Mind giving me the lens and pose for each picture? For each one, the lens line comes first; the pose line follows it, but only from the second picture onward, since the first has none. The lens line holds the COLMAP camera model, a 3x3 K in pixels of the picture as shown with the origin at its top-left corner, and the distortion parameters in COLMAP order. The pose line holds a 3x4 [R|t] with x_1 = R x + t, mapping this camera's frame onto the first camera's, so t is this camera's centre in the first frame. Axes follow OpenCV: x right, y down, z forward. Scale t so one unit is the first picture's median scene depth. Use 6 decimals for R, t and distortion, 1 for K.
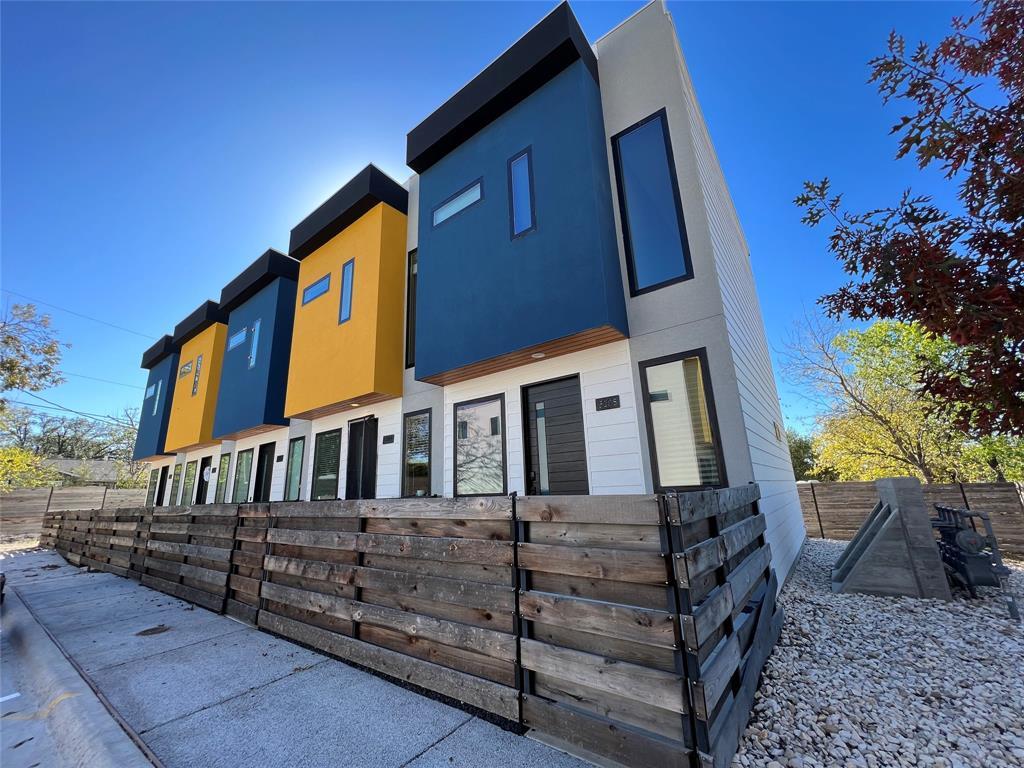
lens RADIAL K [[408.2, 0, 512.0], [0, 408.2, 384.0], [0, 0, 1]] dist [-0.000050, 0.000313]
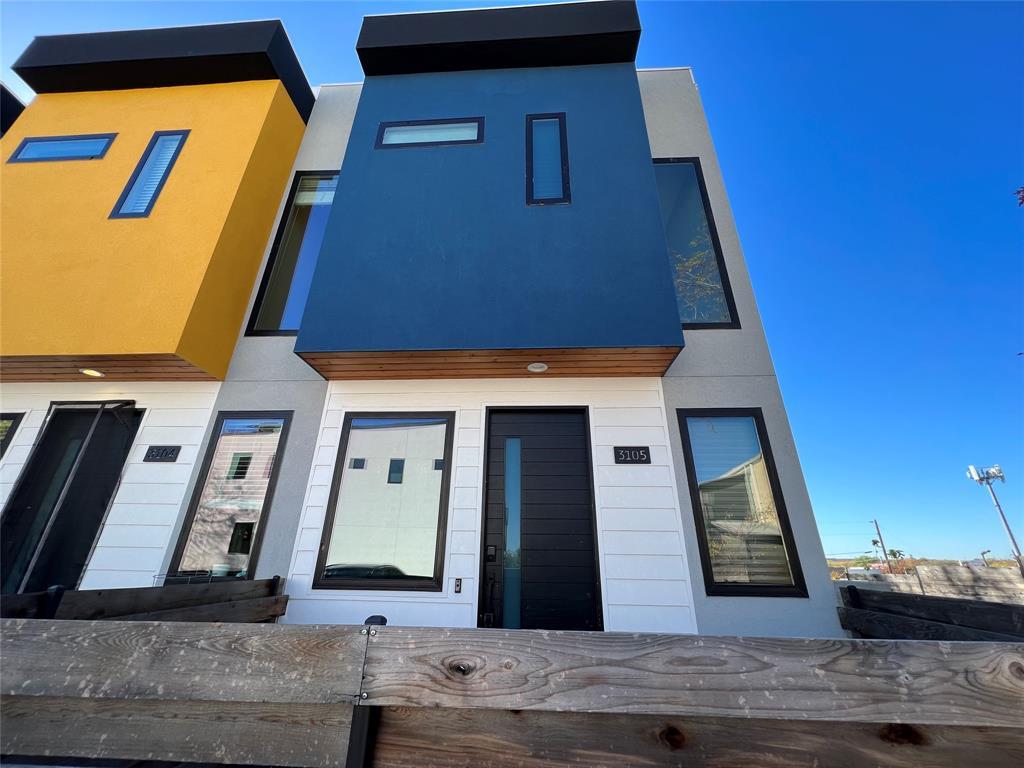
lens RADIAL K [[408.2, 0, 512.0], [0, 408.2, 384.0], [0, 0, 1]] dist [-0.000050, 0.000313]
pose [[0.825934, 0.272359, 0.493612, -0.236965], [-0.186677, 0.958292, -0.216398, 0.088288], [-0.531962, 0.086584, 0.842330, 0.362170]]
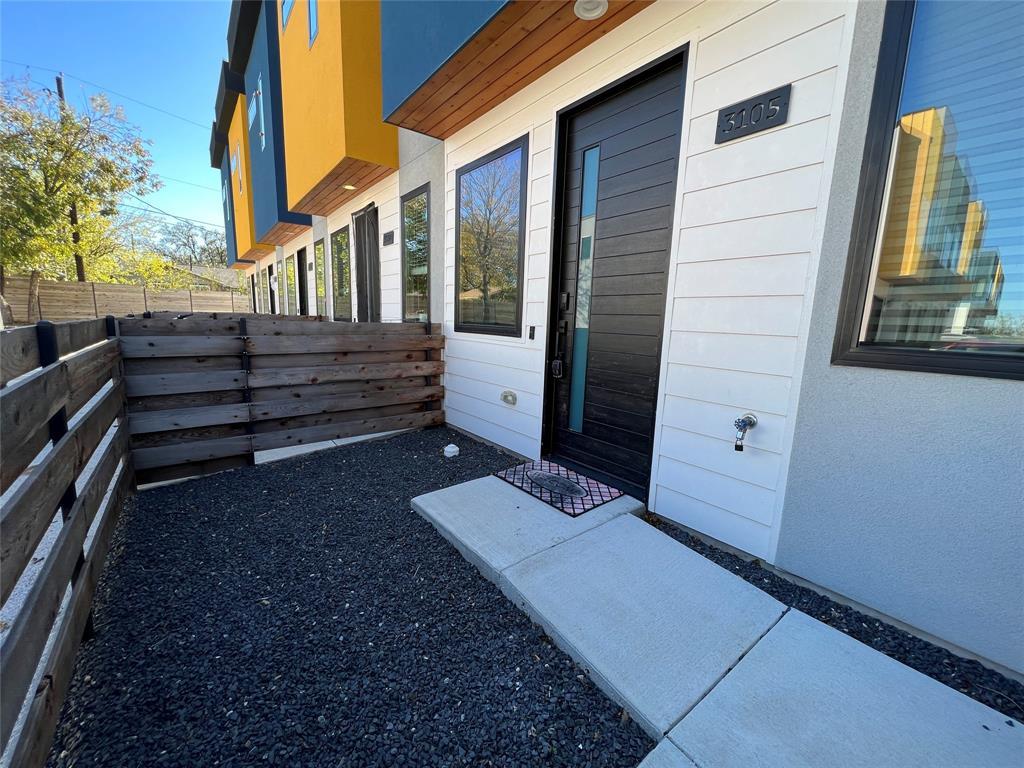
lens RADIAL K [[408.2, 0, 512.0], [0, 408.2, 384.0], [0, 0, 1]] dist [-0.000050, 0.000313]
pose [[0.965592, 0.106096, -0.237437, 0.099476], [-0.000362, 0.913545, 0.406737, 0.085989], [0.260062, -0.392656, 0.882150, 0.375282]]
